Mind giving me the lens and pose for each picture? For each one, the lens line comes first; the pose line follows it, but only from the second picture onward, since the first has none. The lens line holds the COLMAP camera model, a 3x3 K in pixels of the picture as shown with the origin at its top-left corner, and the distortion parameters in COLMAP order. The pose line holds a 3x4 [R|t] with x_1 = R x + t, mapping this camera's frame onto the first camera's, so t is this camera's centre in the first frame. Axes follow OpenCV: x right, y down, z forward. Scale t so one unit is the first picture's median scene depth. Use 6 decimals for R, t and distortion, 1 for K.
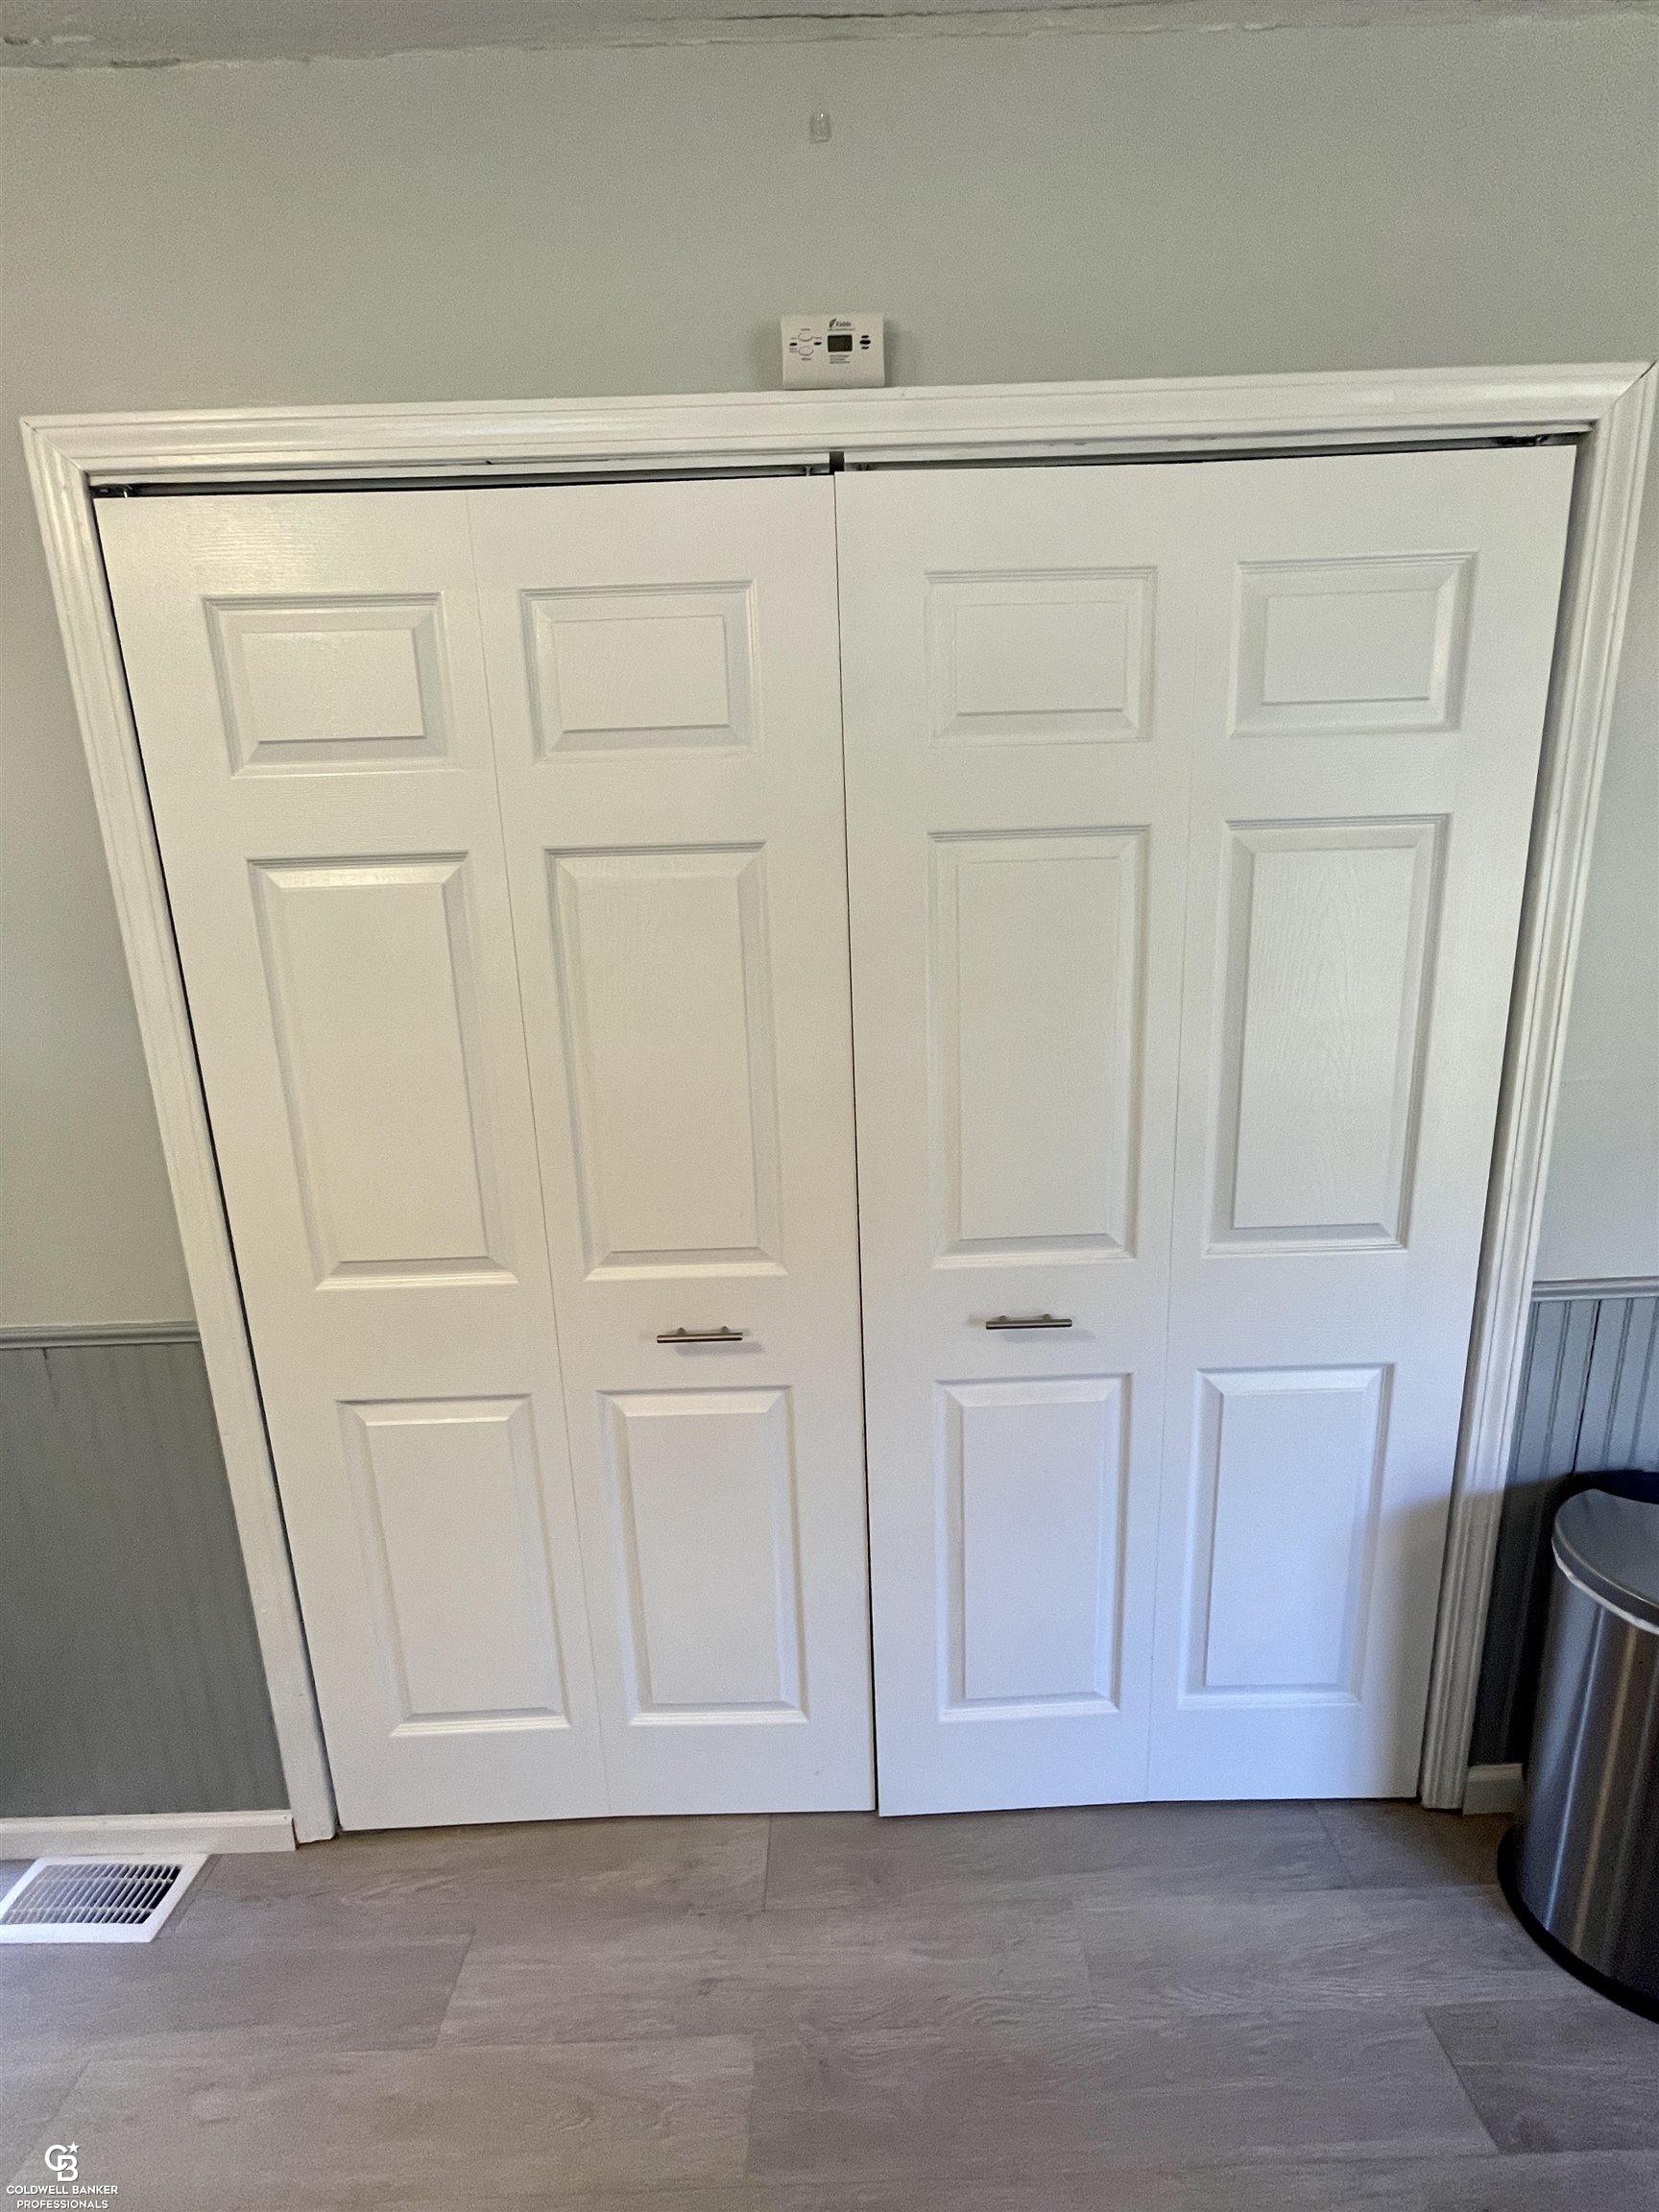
lens RADIAL K [[908.9, 0, 834.6], [0, 908.9, 1108.5], [0, 0, 1]] dist [-0.009351, 0.001698]
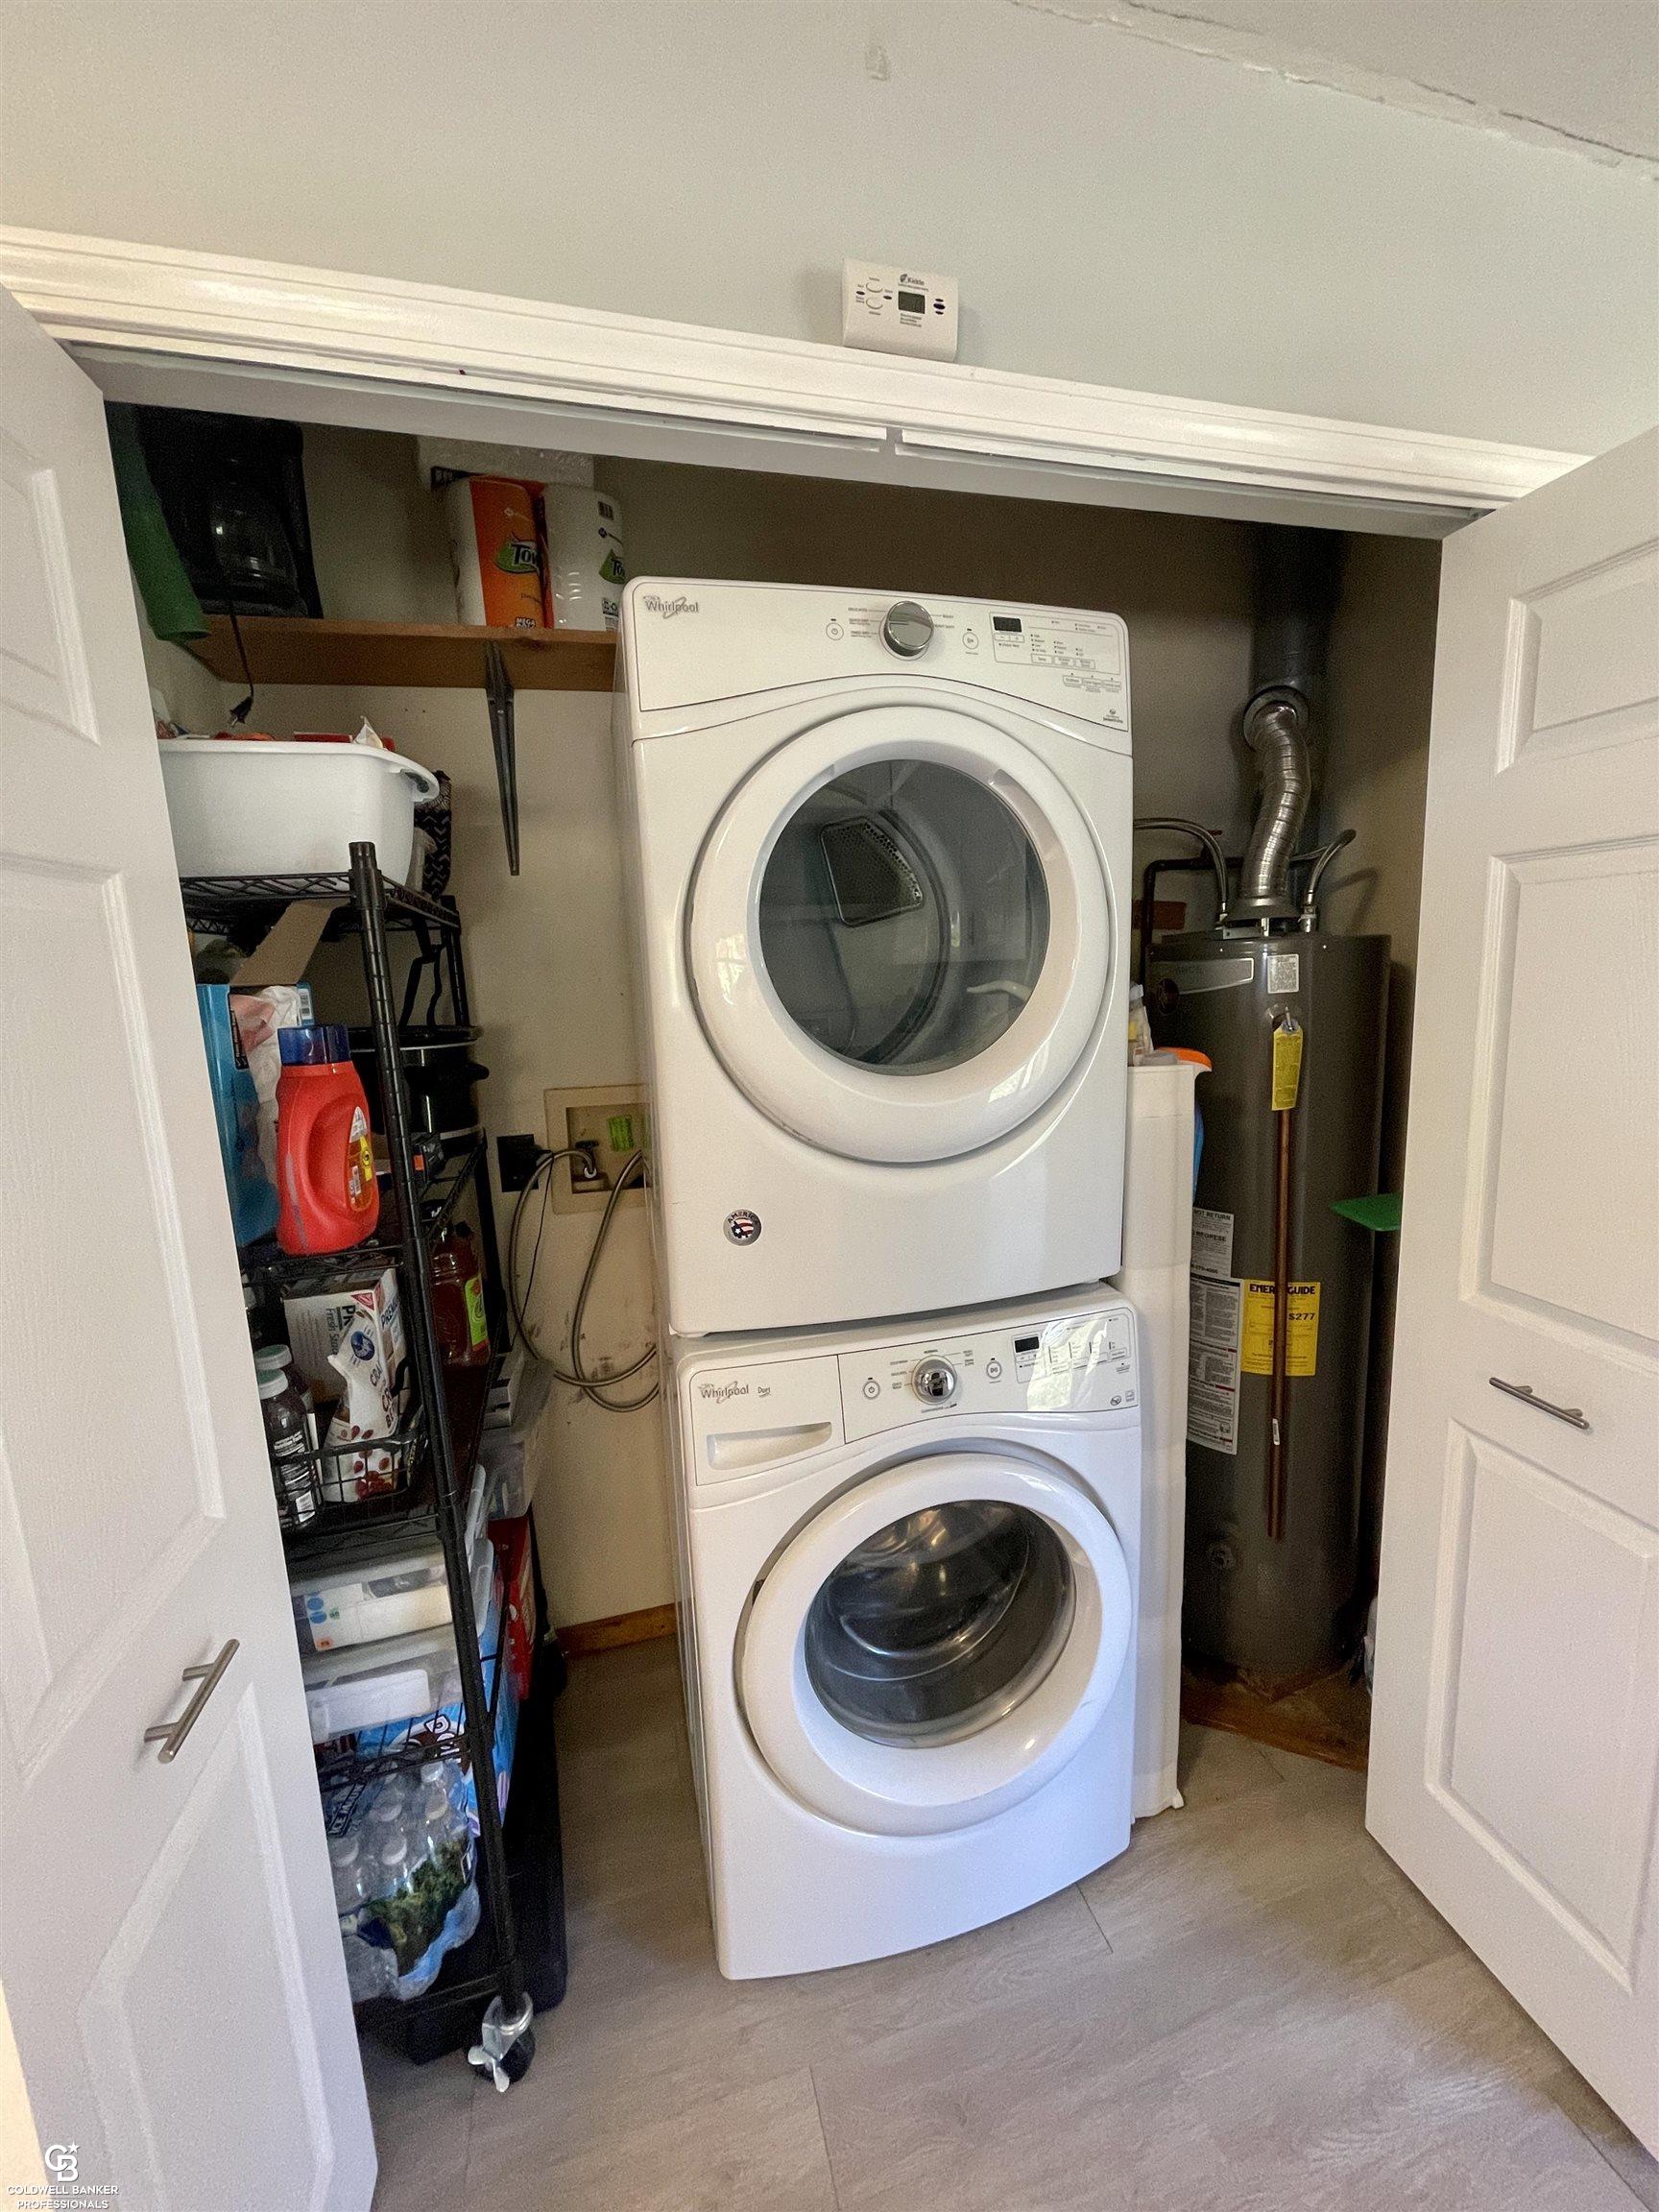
lens RADIAL K [[908.9, 0, 840.4], [0, 908.9, 1107.8], [0, 0, 1]] dist [-0.009351, 0.001698]
pose [[0.963057, -0.047037, 0.265159, -0.324784], [0.062849, 0.996695, -0.051462, -0.038054], [-0.261862, 0.066225, 0.962831, 0.236194]]
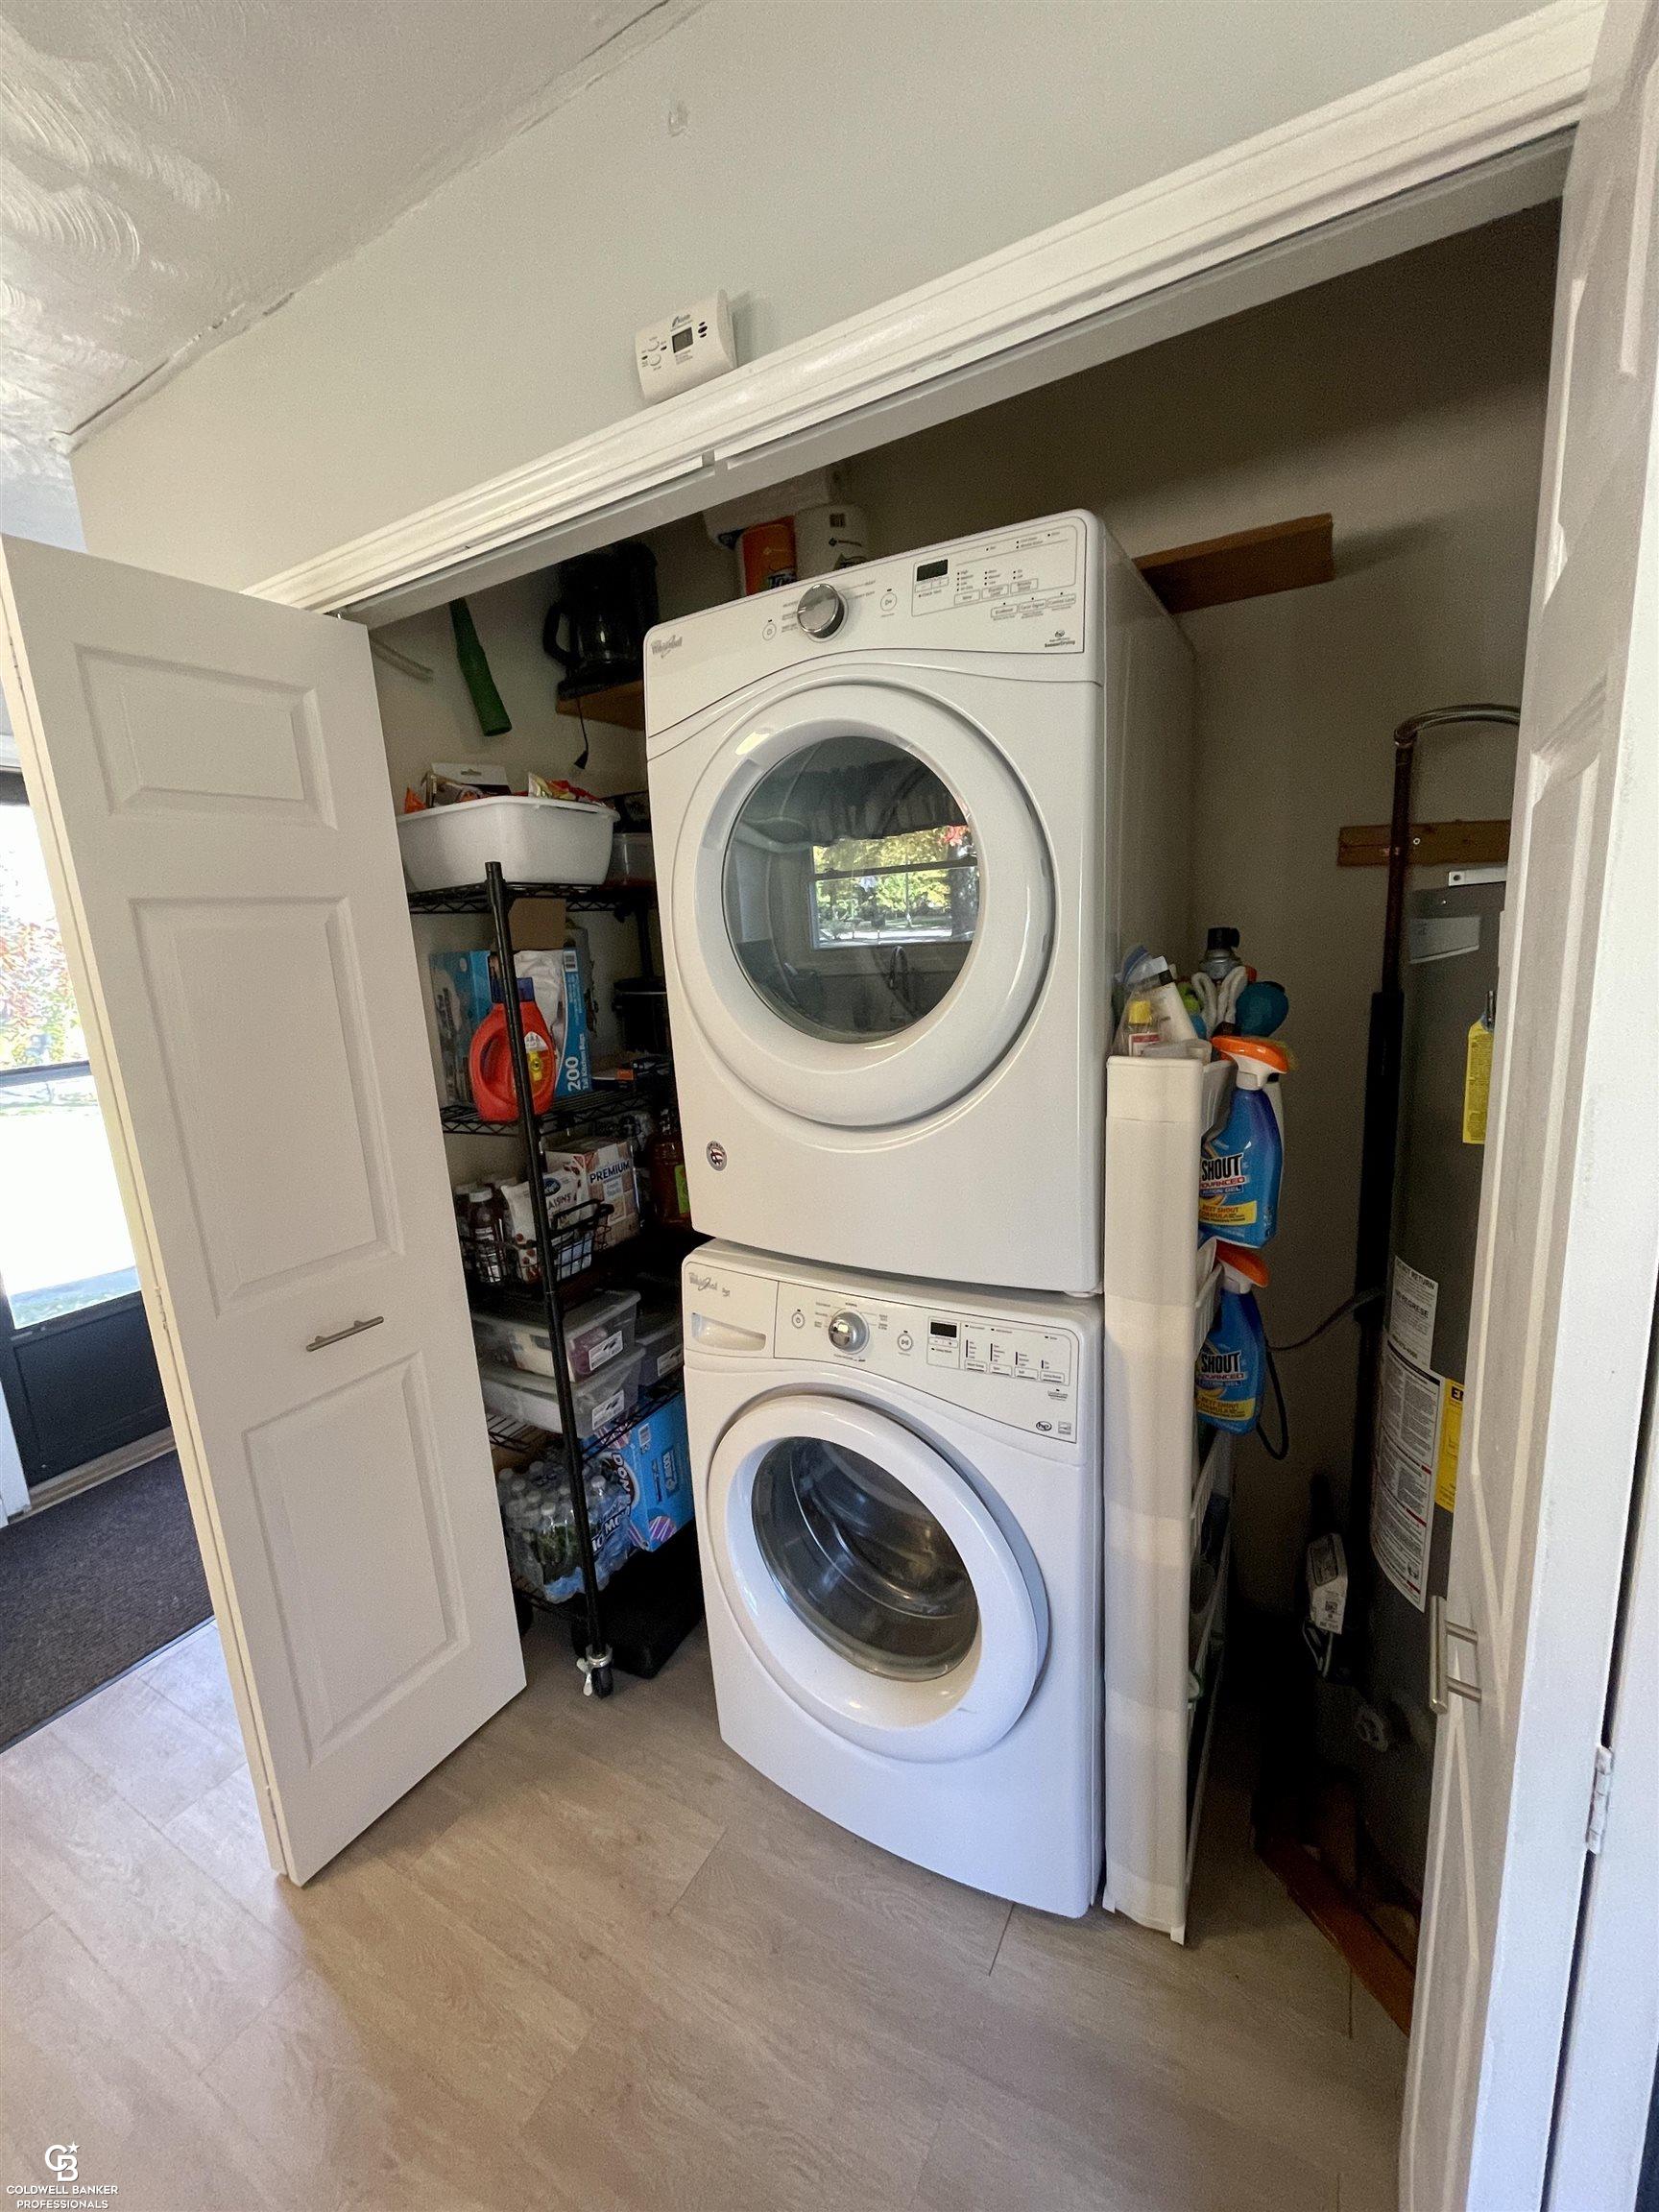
lens RADIAL K [[908.9, 0, 840.7], [0, 908.9, 1109.3], [0, 0, 1]] dist [-0.009351, 0.001698]
pose [[0.862950, 0.080908, -0.498770, 0.688977], [-0.076754, 0.996632, 0.028871, -0.079279], [0.499426, 0.013368, 0.866253, 0.269288]]
